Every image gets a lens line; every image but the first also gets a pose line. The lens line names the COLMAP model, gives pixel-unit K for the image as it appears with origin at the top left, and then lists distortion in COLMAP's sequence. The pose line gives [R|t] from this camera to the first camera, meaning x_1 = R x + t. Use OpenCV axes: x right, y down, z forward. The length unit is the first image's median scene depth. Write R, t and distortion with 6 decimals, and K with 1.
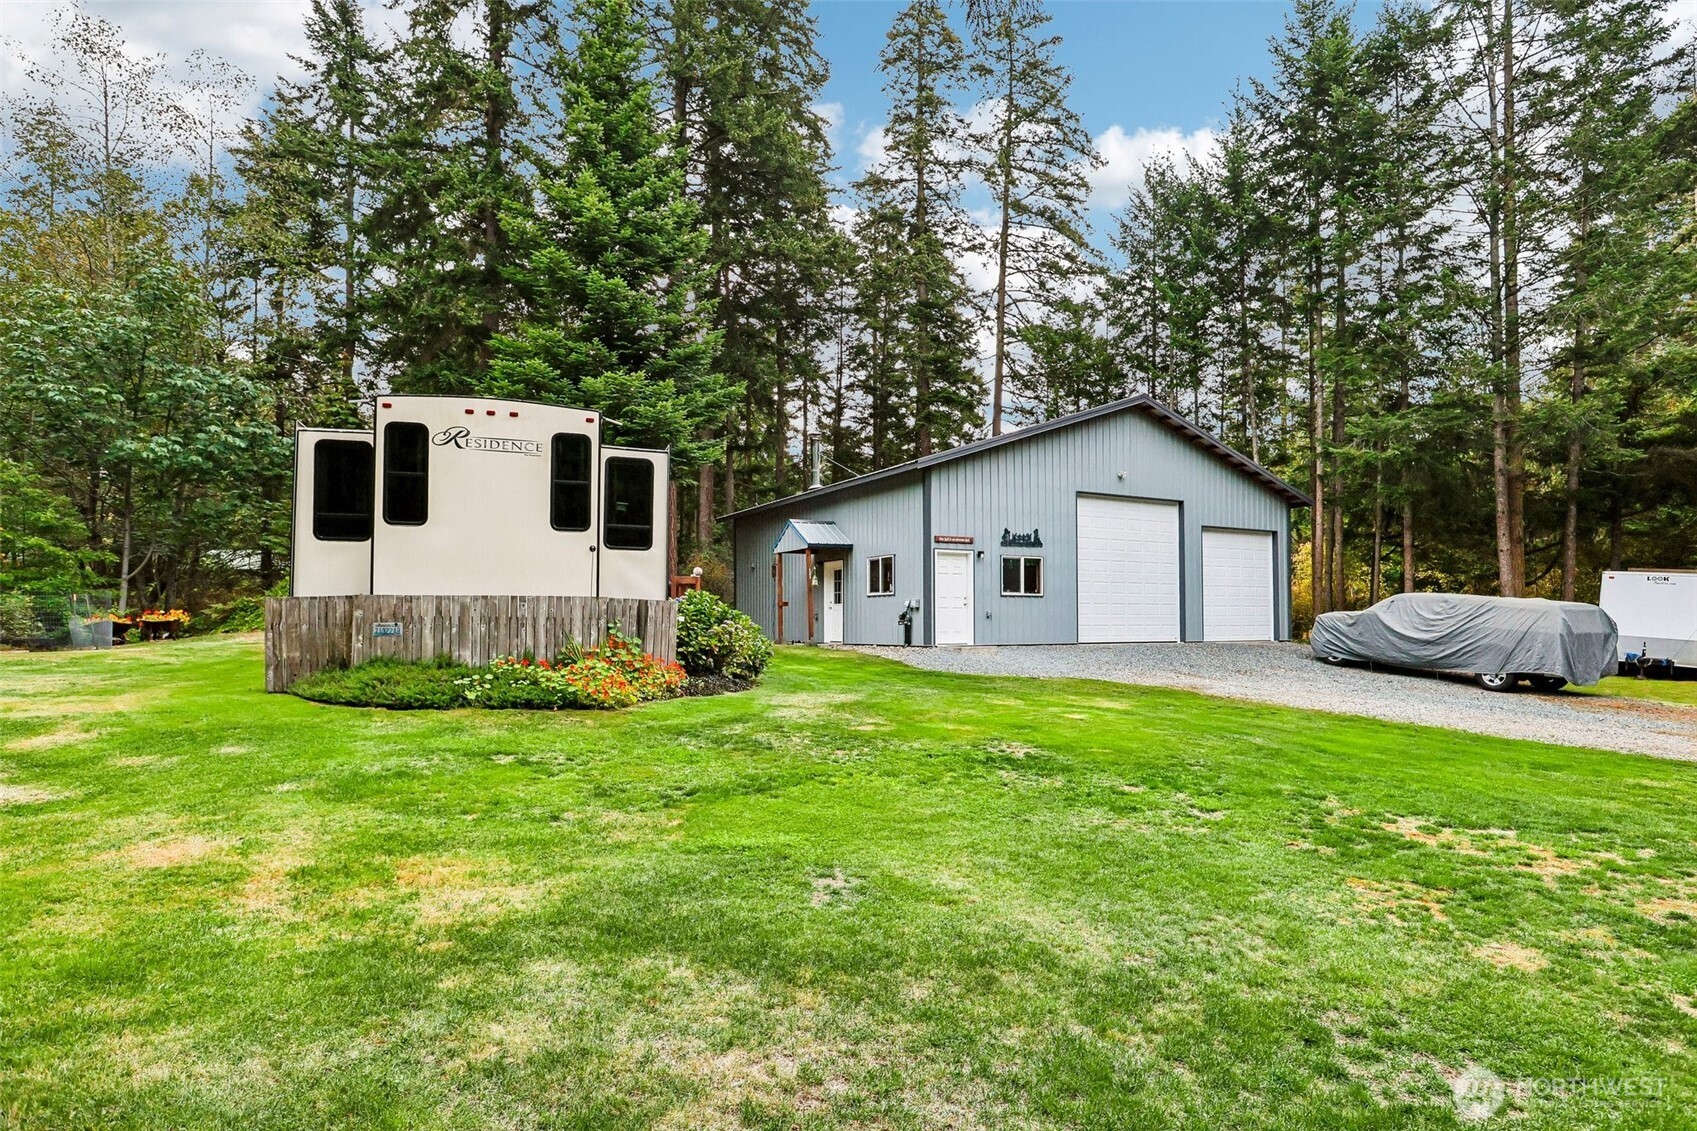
lens RADIAL K [[928.6, 0, 862.5], [0, 928.6, 593.1], [0, 0, 1]] dist [0.005370, 0.002673]
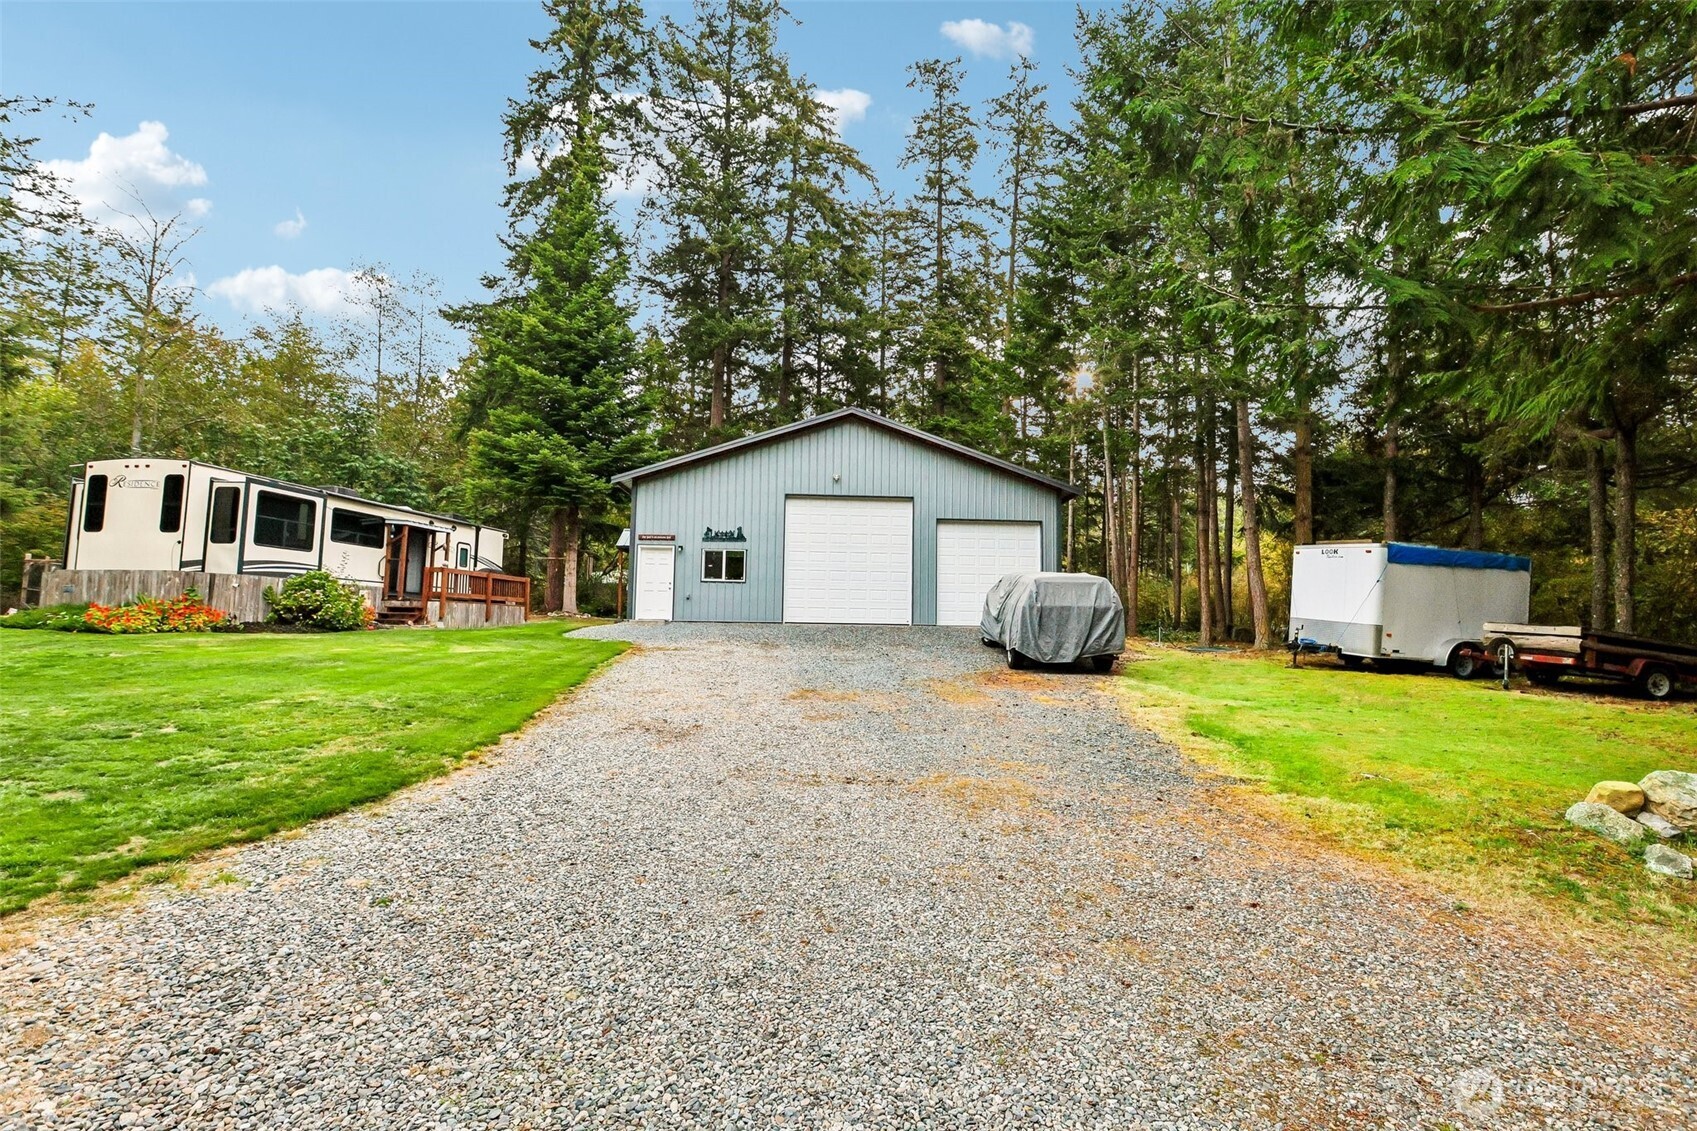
lens RADIAL K [[768.0, 0, 856.1], [0, 768.0, 563.2], [0, 0, 1]] dist [-0.010193, 0.000899]
pose [[0.892185, -0.023680, -0.451049, 0.728319], [-0.003589, 0.998222, -0.059505, 0.035442], [0.451656, 0.054709, 0.890513, 0.168613]]
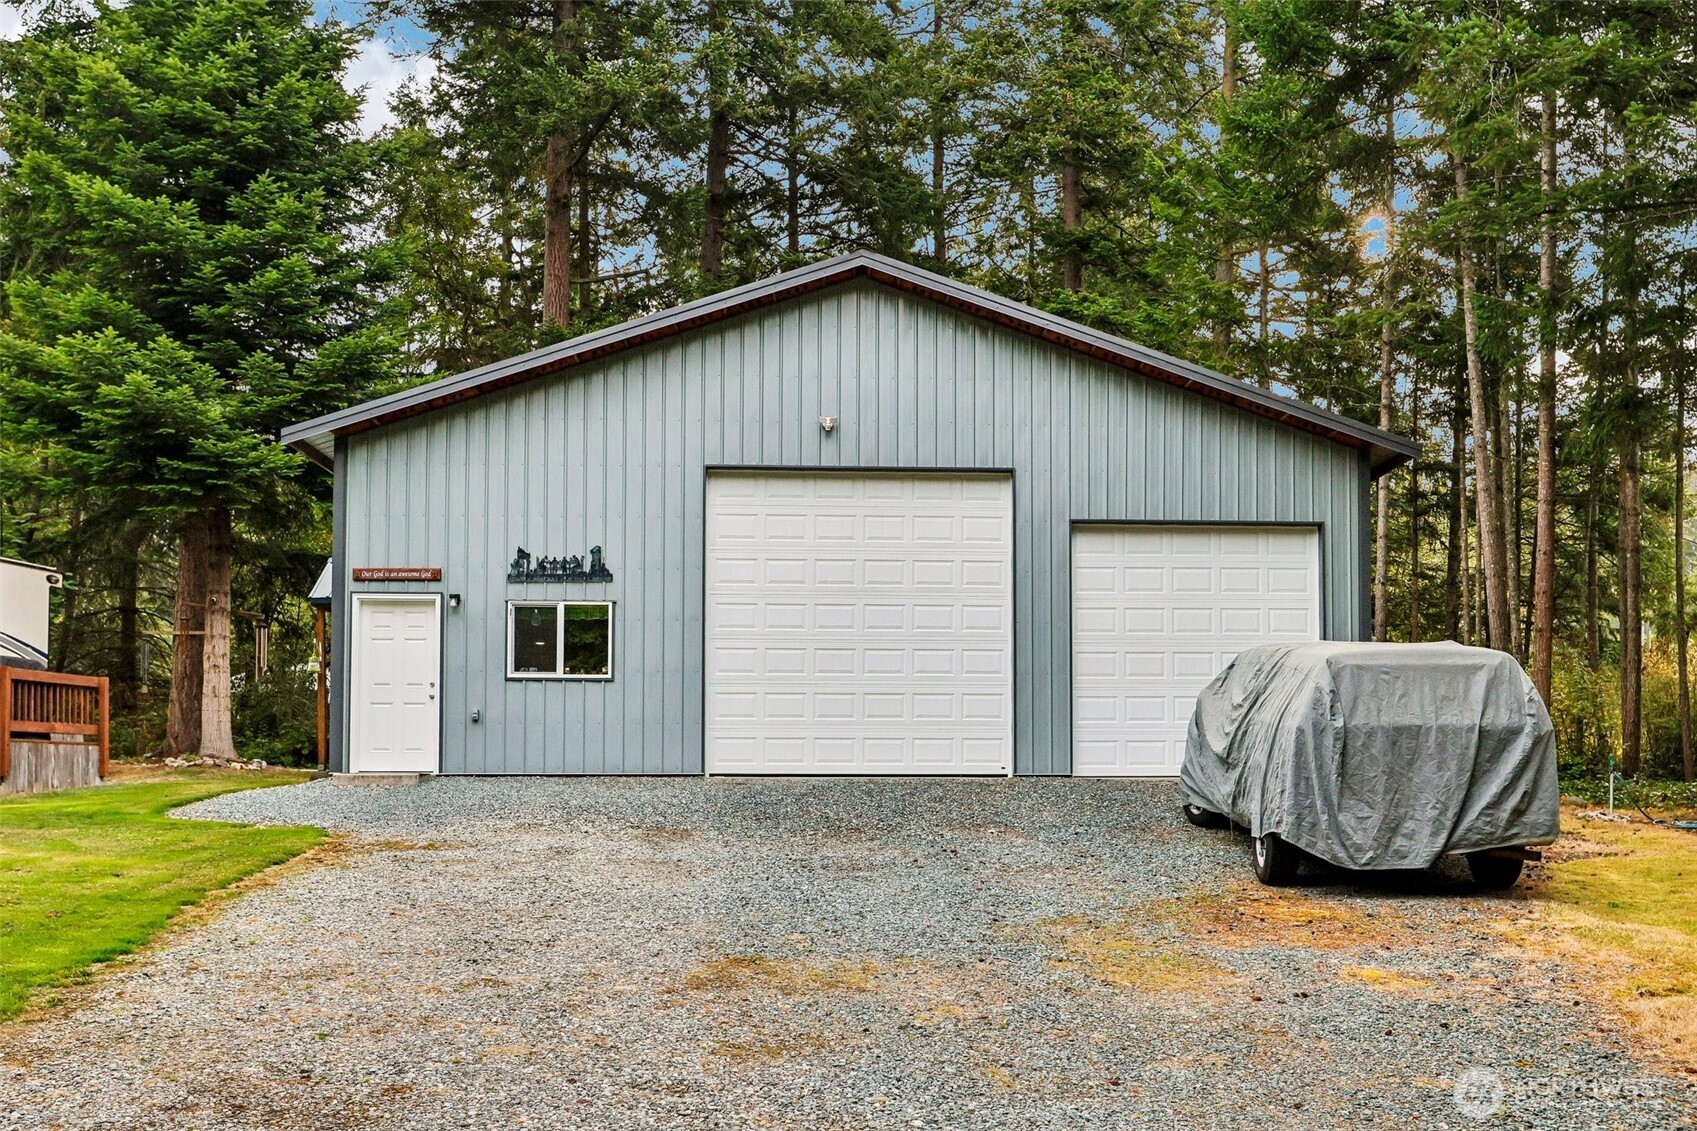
lens RADIAL K [[1650.9, 0, 896.0], [0, 1650.9, 726.8], [0, 0, 1]] dist [-0.005769, 0.000000]
pose [[0.893647, -0.013168, -0.448577, 0.689543], [0.011023, 0.999912, -0.007392, 0.035112], [0.448635, 0.001661, 0.893714, 0.257581]]
